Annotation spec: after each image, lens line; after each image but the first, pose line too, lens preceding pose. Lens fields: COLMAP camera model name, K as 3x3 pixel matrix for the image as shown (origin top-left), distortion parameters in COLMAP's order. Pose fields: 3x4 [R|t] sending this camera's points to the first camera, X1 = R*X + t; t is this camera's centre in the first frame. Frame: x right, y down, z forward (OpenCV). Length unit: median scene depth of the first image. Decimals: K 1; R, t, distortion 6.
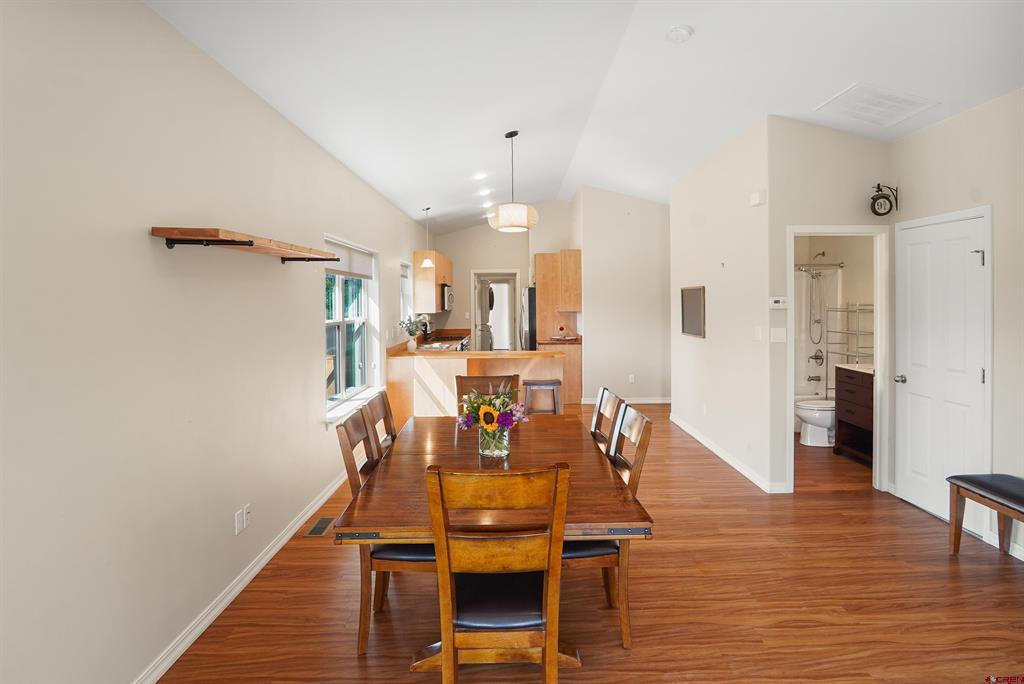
lens RADIAL K [[577.2, 0, 508.4], [0, 577.2, 298.8], [0, 0, 1]] dist [-0.027507, 0.002145]
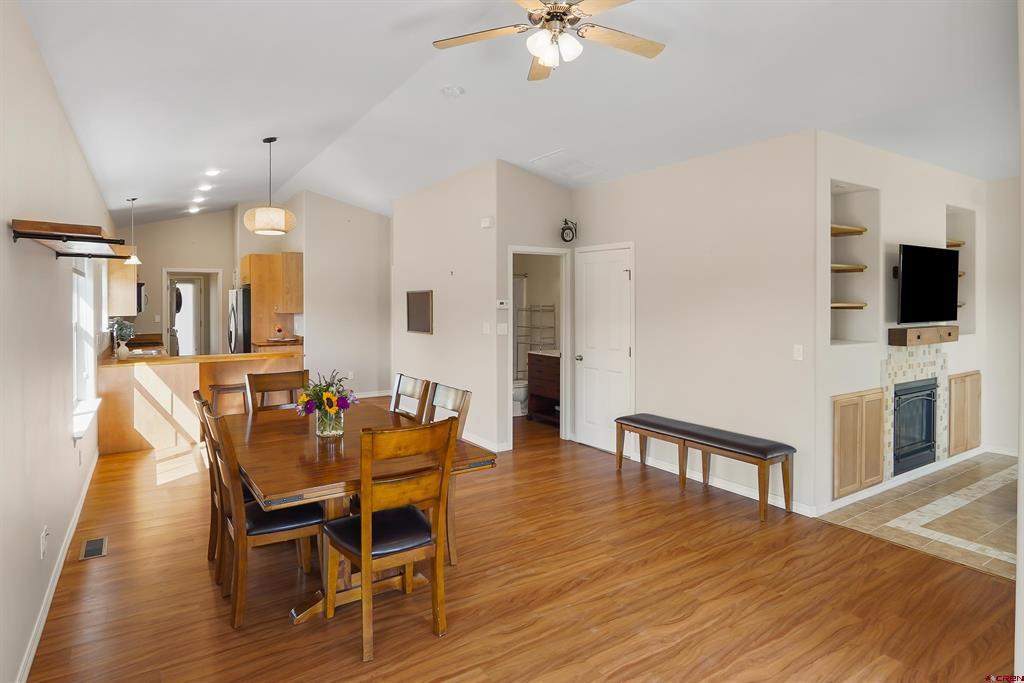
lens RADIAL K [[577.2, 0, 508.4], [0, 577.2, 298.3], [0, 0, 1]] dist [-0.027507, 0.002145]
pose [[0.838808, 0.007125, 0.544381, -0.167116], [-0.004047, 0.999968, -0.006851, 0.001800], [-0.544412, 0.003544, 0.838810, -0.075069]]
